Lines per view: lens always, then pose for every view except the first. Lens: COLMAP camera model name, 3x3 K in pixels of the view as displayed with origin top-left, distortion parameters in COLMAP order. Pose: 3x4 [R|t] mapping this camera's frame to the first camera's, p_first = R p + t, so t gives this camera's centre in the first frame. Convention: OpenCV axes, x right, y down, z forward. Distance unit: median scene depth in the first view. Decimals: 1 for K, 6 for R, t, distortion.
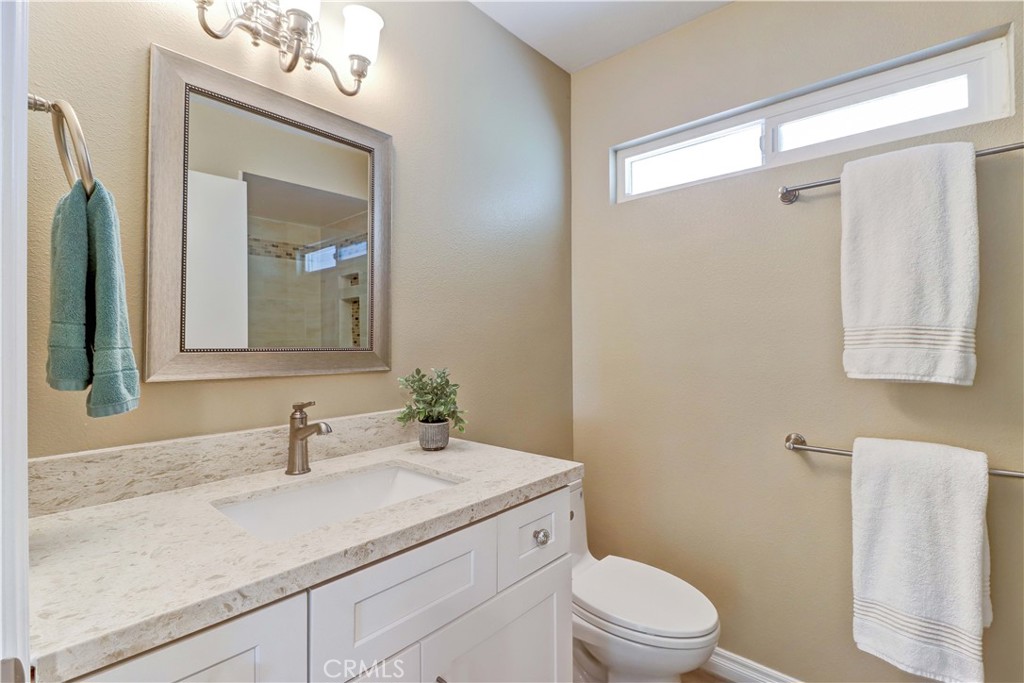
lens RADIAL K [[479.7, 0, 519.5], [0, 479.7, 341.3], [0, 0, 1]] dist [0.011167, -0.005263]
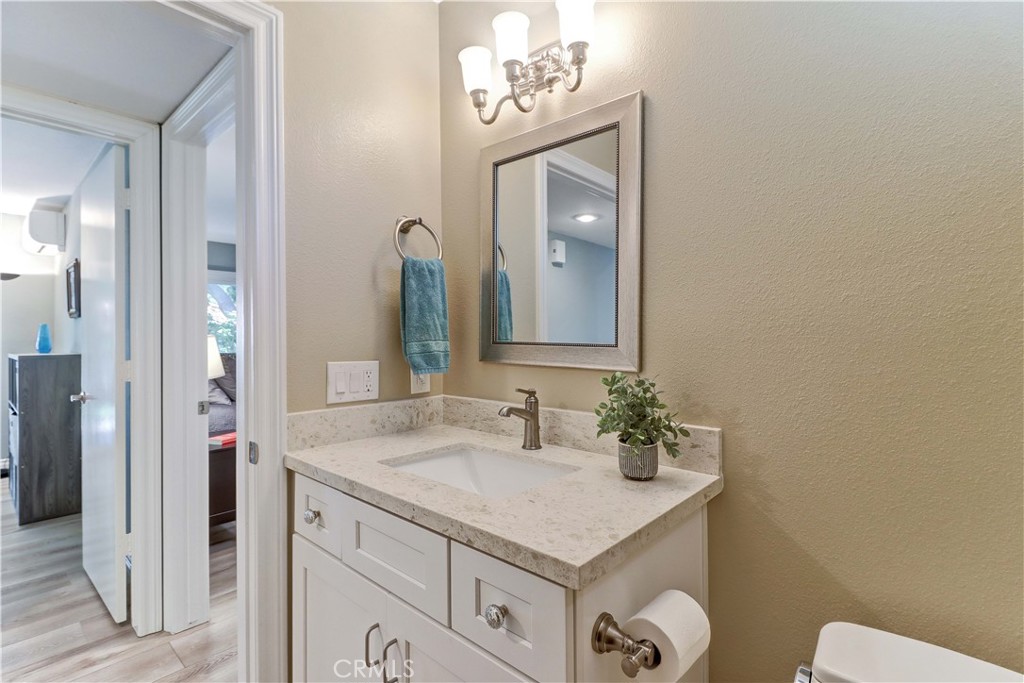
lens RADIAL K [[479.7, 0, 517.6], [0, 479.7, 335.3], [0, 0, 1]] dist [0.011167, -0.005263]
pose [[-0.005621, 0.008480, -0.999948, 0.747031], [0.000991, 0.999964, 0.008475, -0.013157], [0.999984, -0.000944, -0.005629, 1.027491]]
